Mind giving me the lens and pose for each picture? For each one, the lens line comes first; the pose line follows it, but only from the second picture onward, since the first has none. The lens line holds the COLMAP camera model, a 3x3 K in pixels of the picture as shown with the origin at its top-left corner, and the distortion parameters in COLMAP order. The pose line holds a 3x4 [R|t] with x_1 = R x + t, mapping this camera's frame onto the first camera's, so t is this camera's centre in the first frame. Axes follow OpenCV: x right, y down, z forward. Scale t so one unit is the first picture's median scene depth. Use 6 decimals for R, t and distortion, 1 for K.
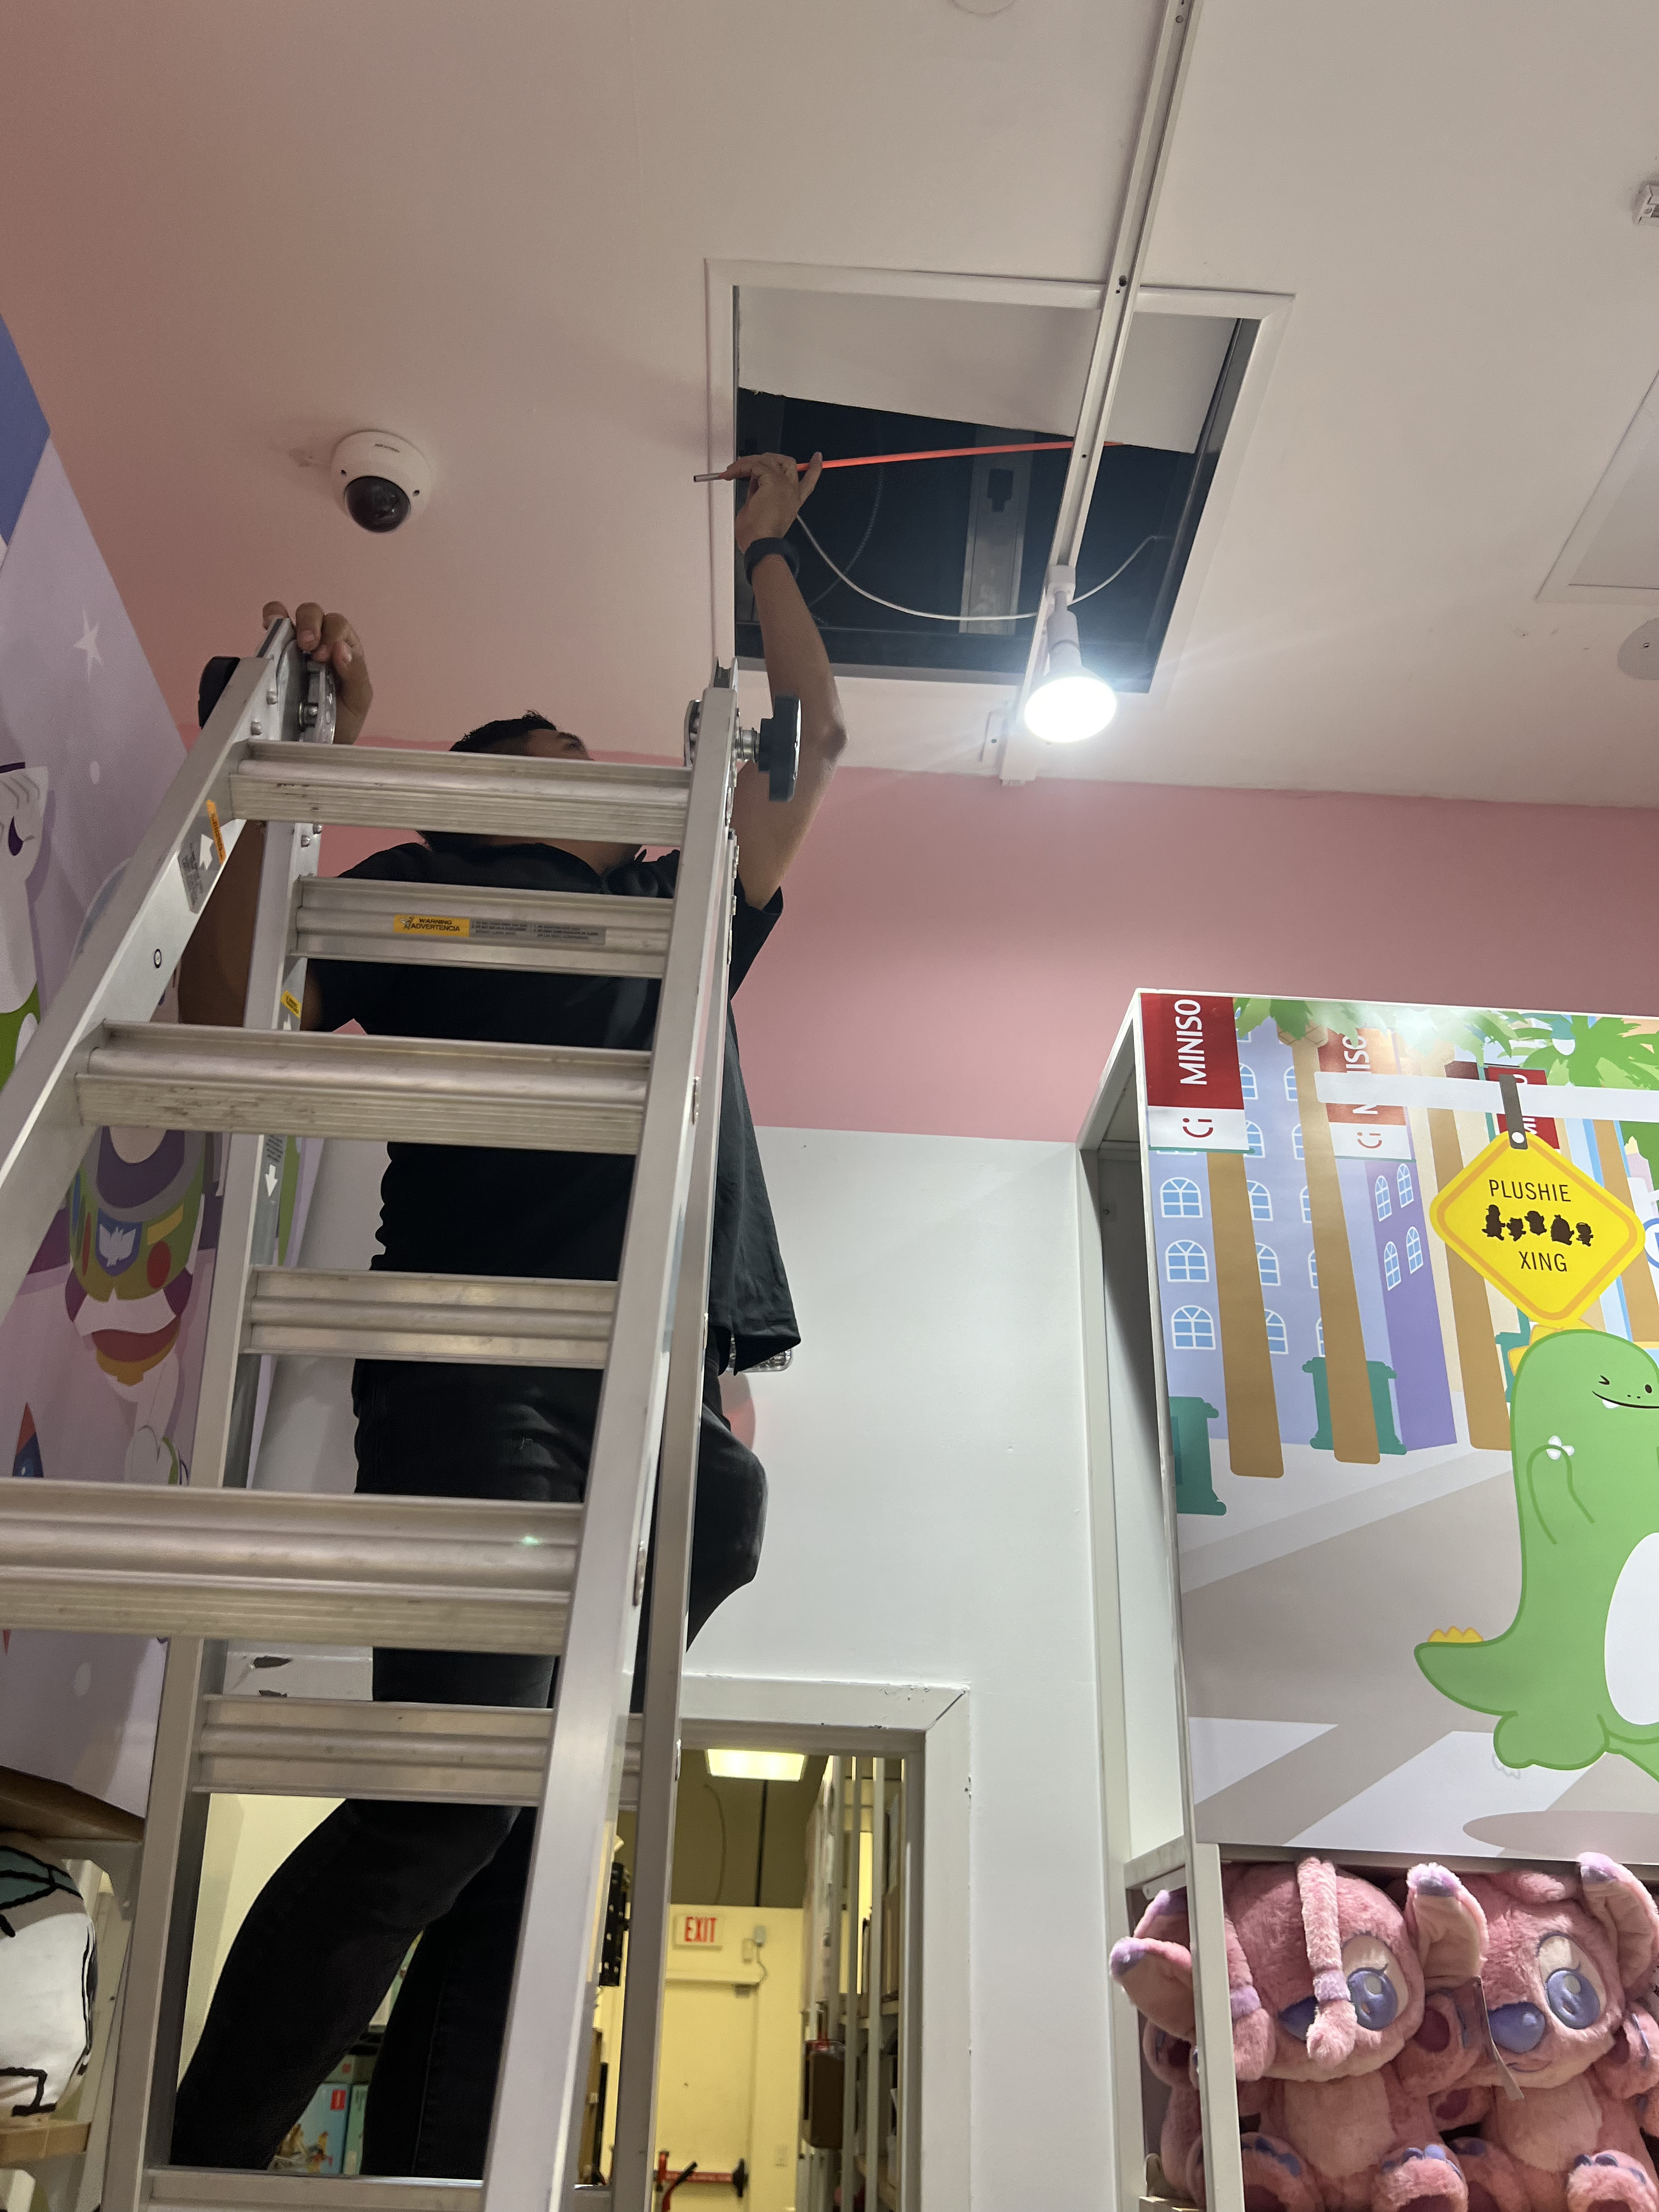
lens RADIAL K [[1669.2, 0, 832.7], [0, 1669.2, 1119.9], [0, 0, 1]] dist [0.035545, -0.043976]
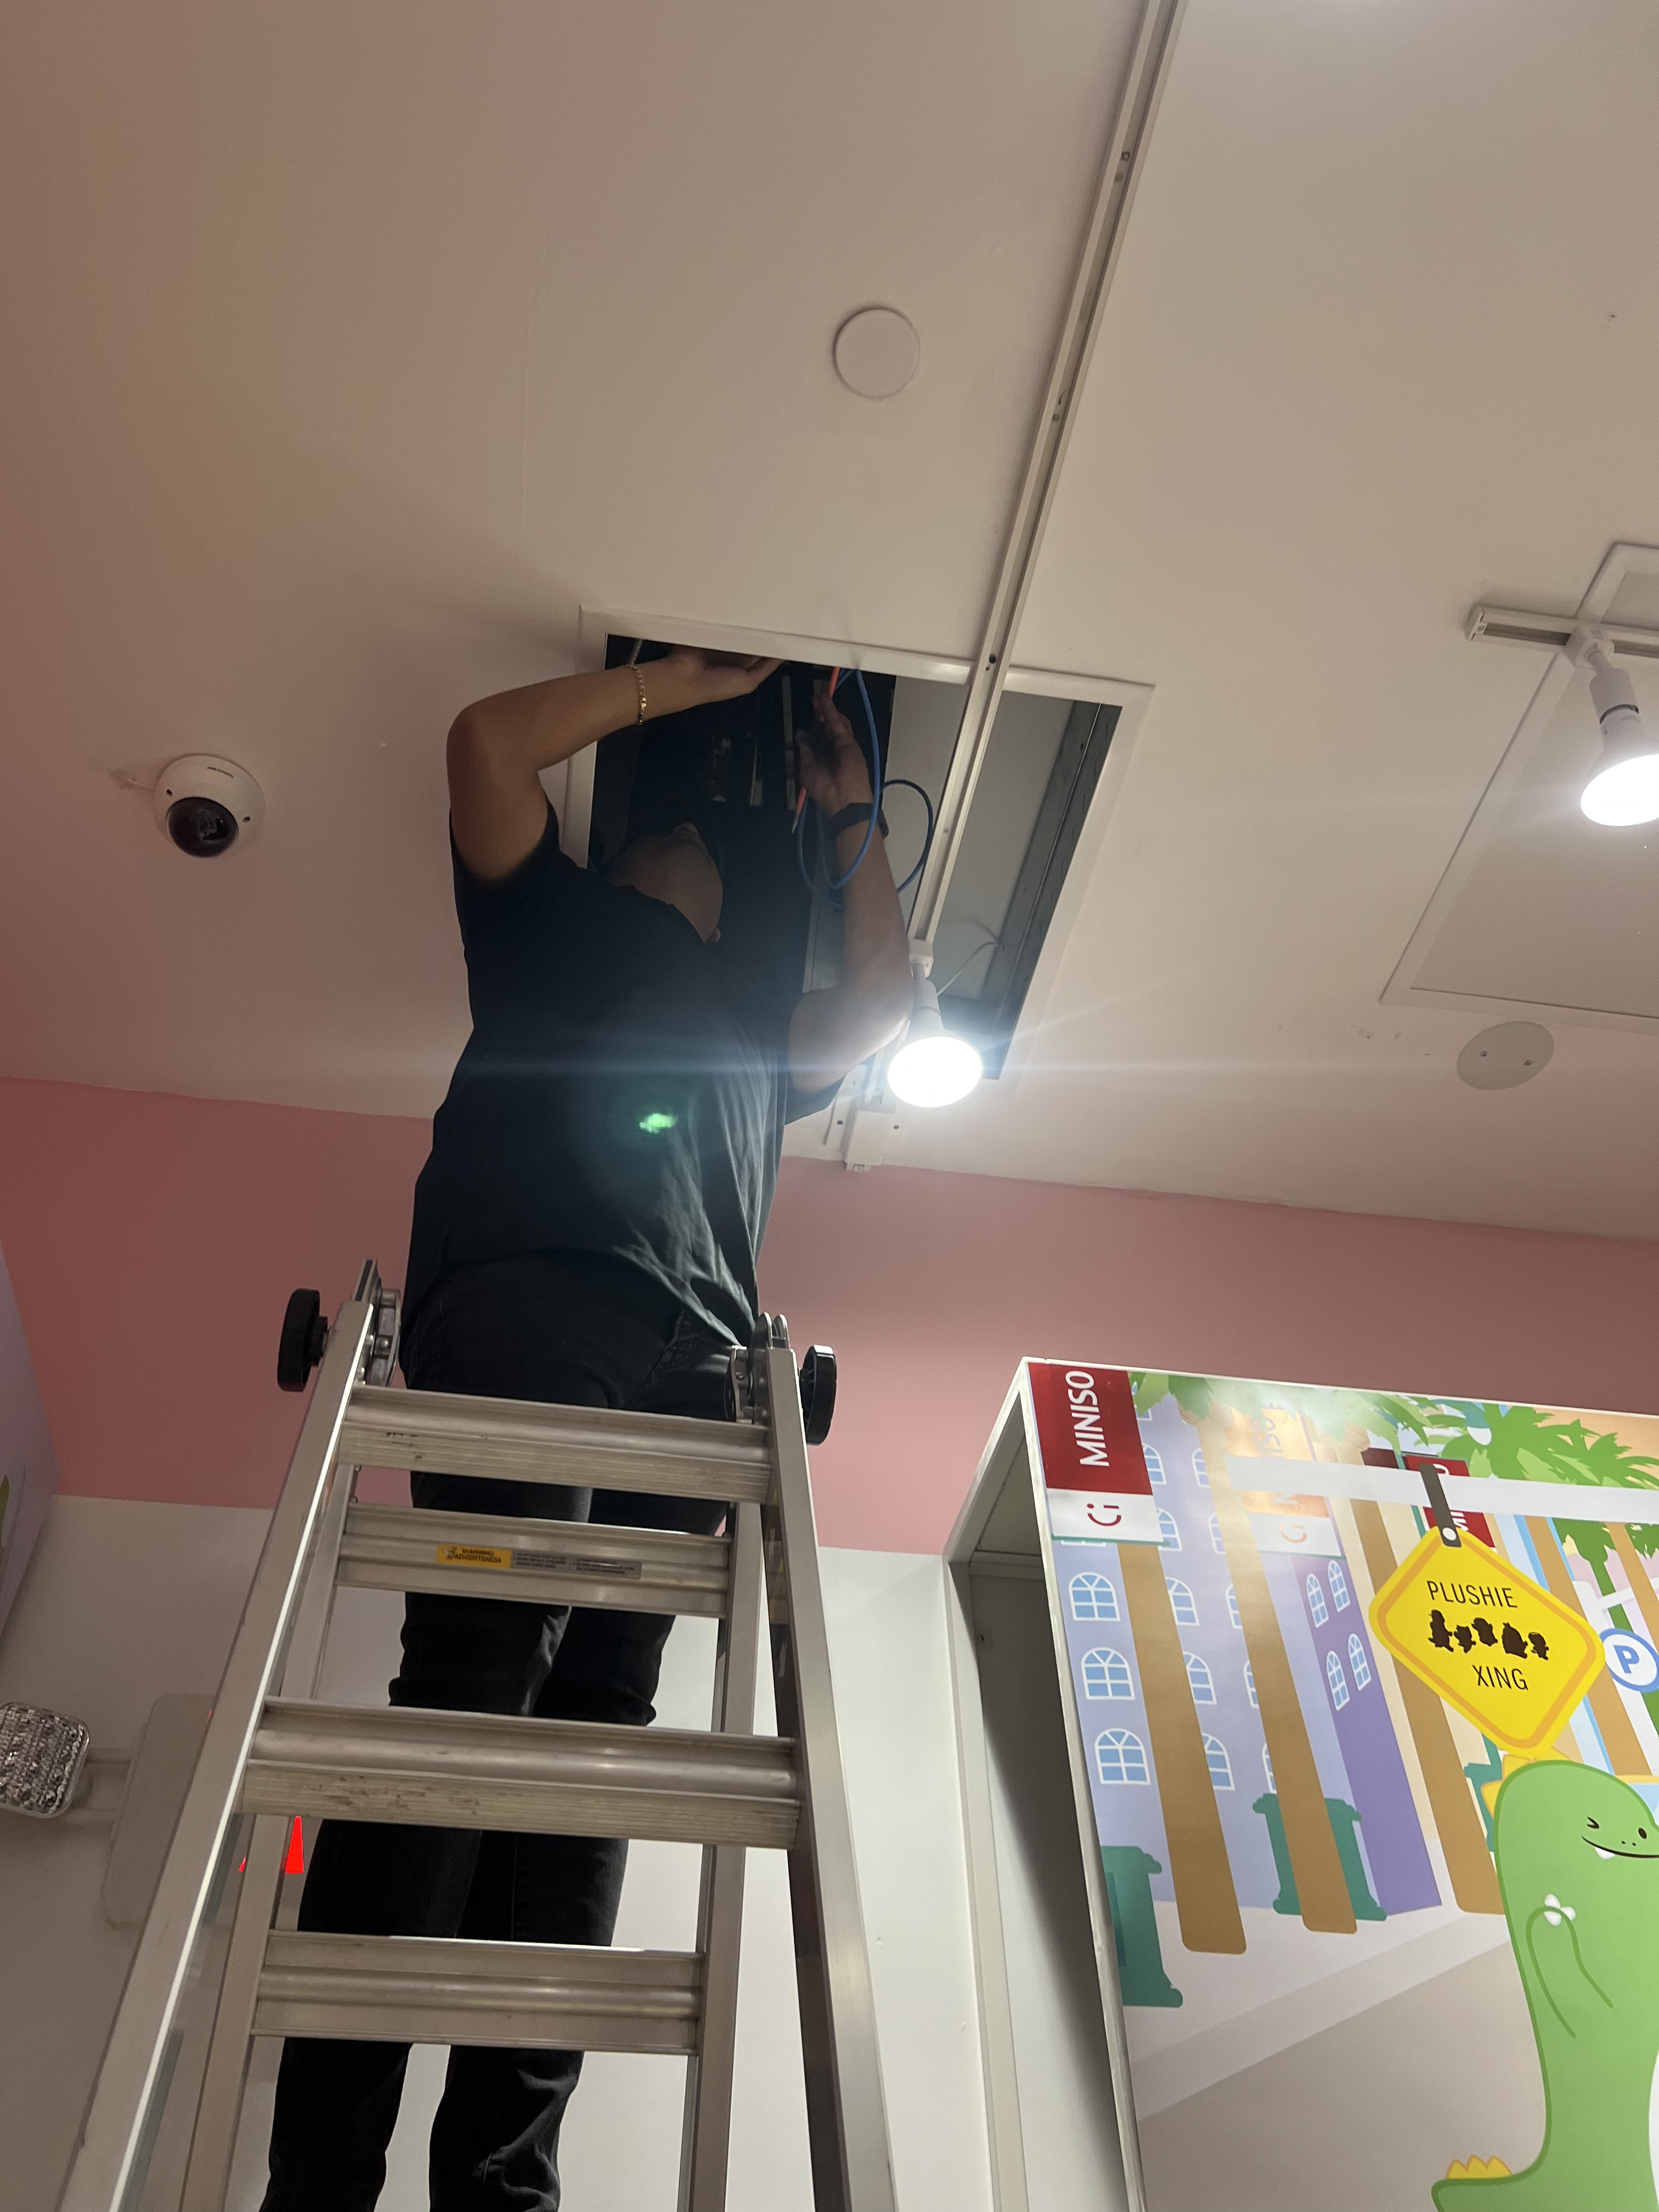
lens RADIAL K [[1671.9, 0, 825.1], [0, 1671.9, 1086.3], [0, 0, 1]] dist [0.037142, -0.049165]
pose [[0.989934, 0.049087, 0.132744, -0.051576], [-0.005007, 0.949487, -0.313768, 0.068486], [-0.141440, 0.309945, 0.940175, 0.137071]]
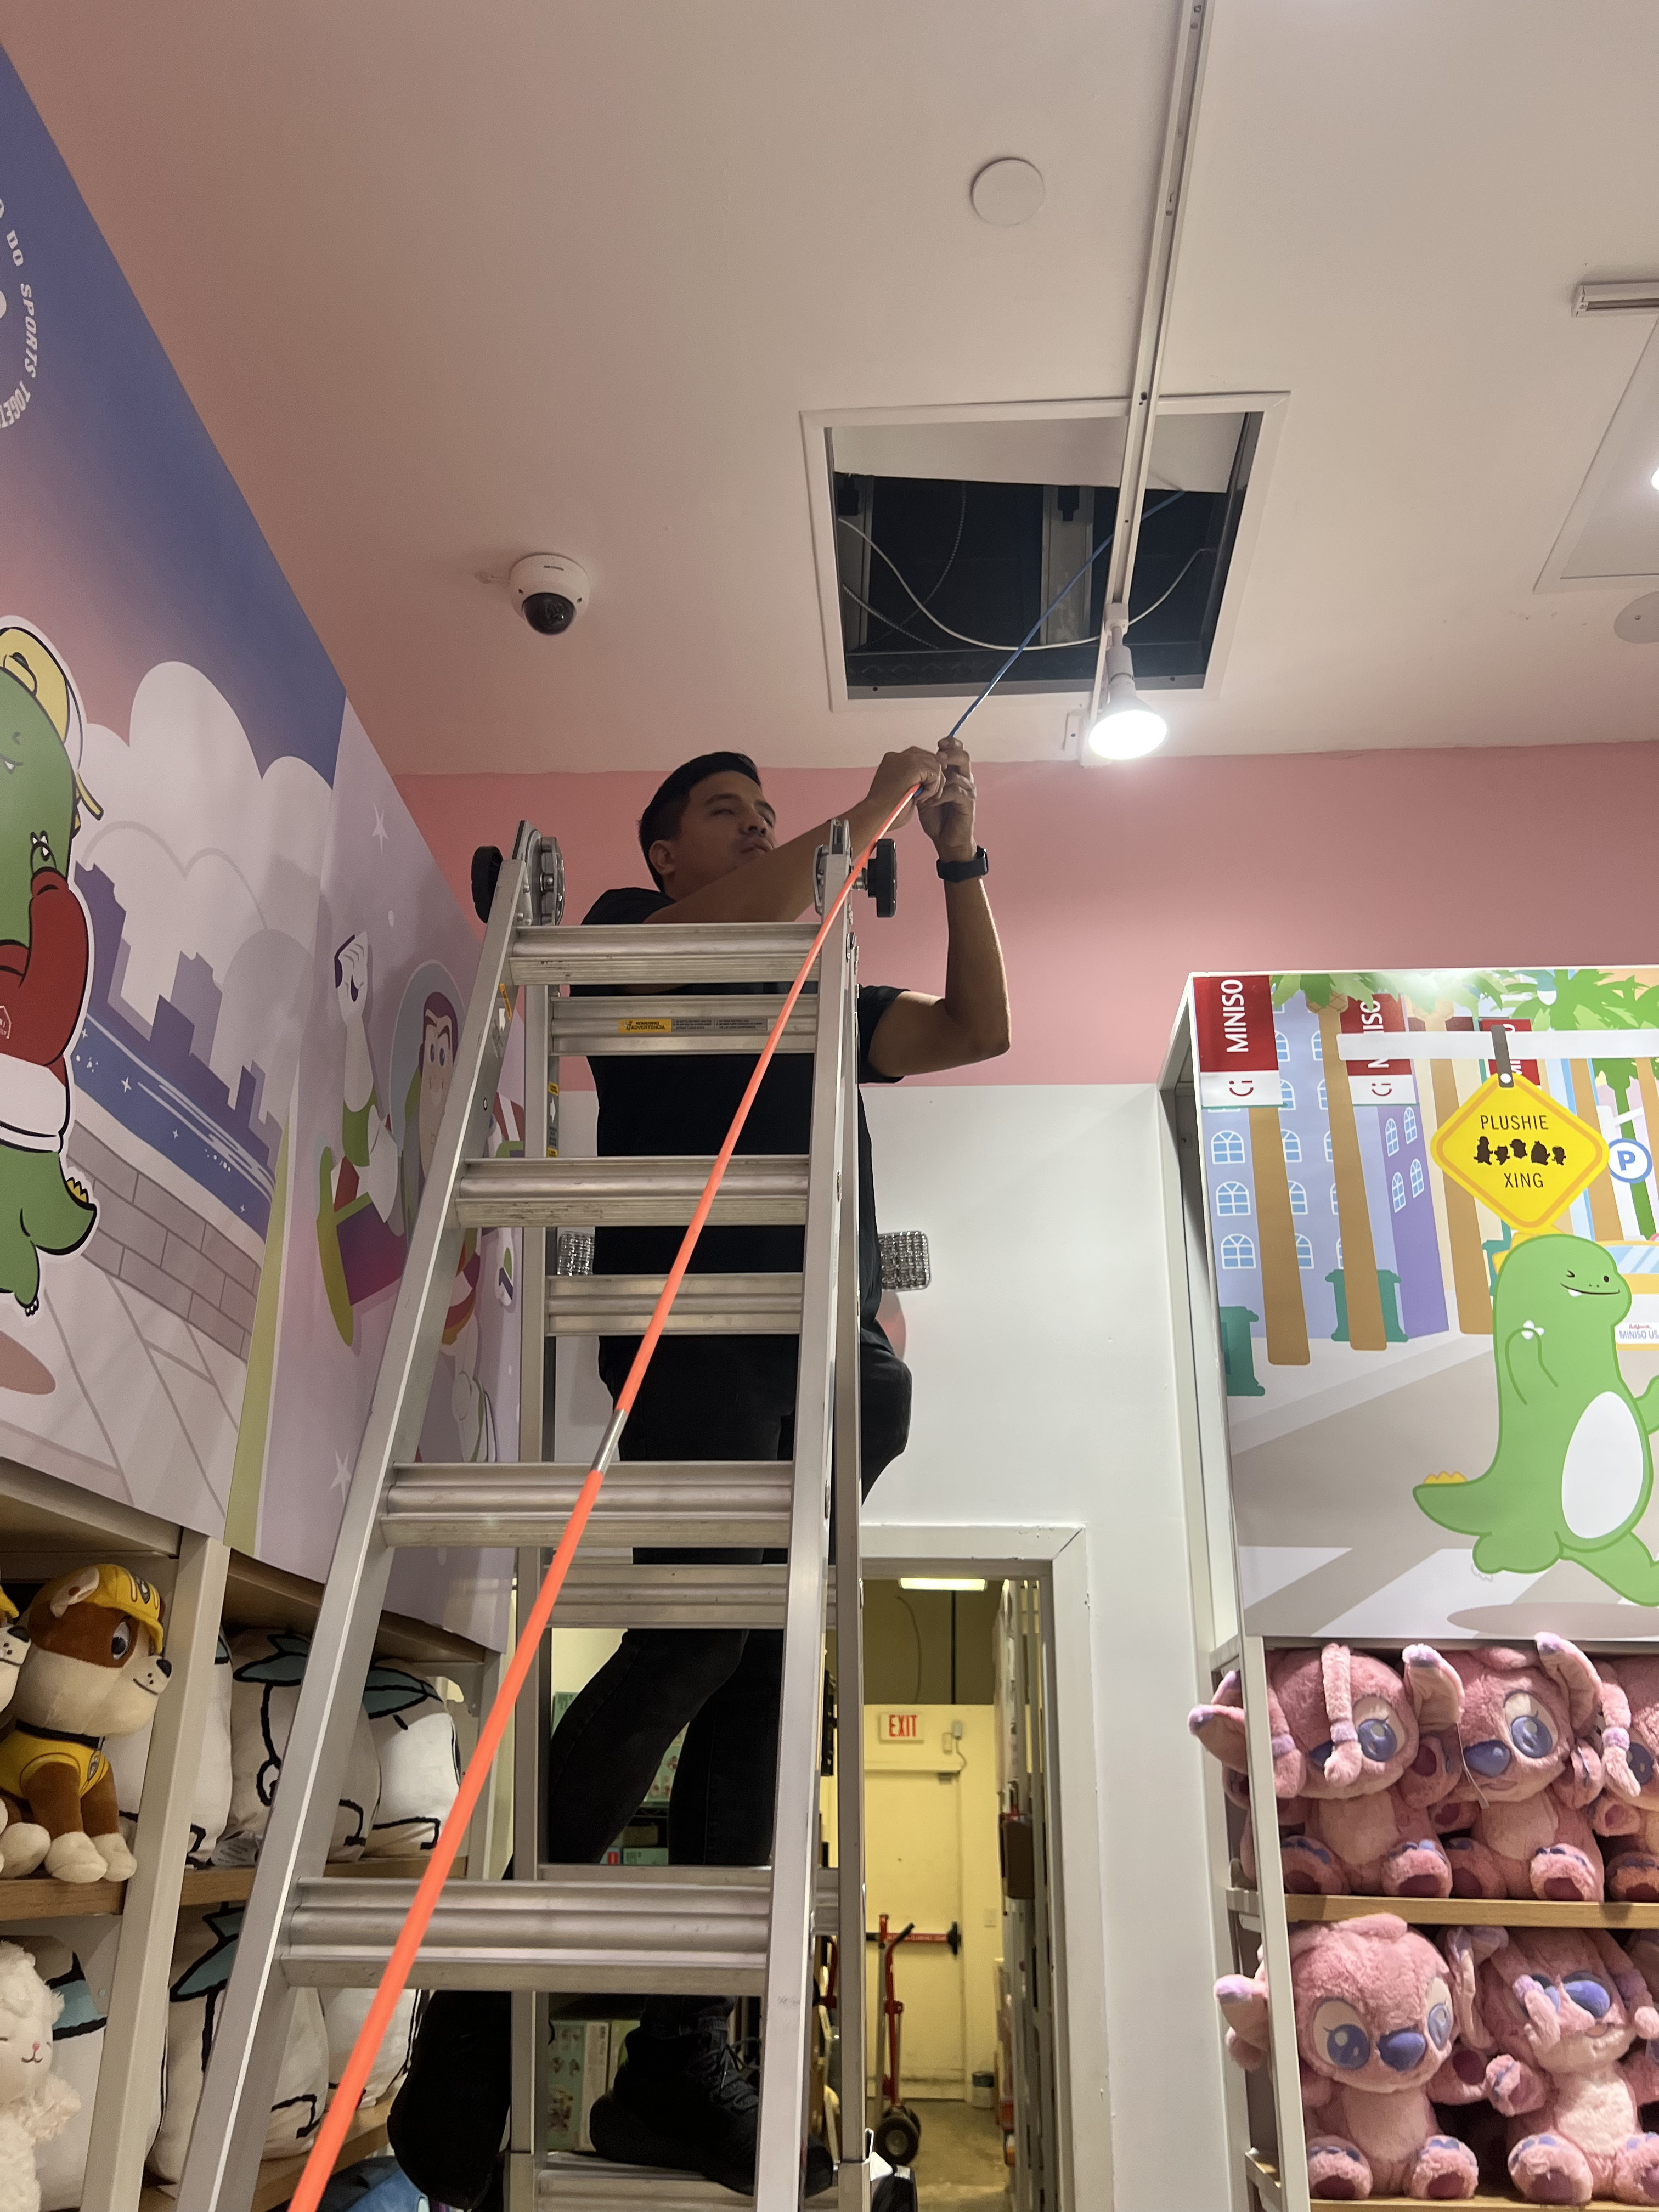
lens RADIAL K [[1744.5, 0, 844.7], [0, 1744.5, 1110.7], [0, 0, 1]] dist [0.045837, -0.061920]
pose [[0.994109, -0.062679, -0.088420, 0.038586], [0.072008, 0.991691, 0.106599, -0.142230], [0.081004, -0.112338, 0.990363, -0.329776]]
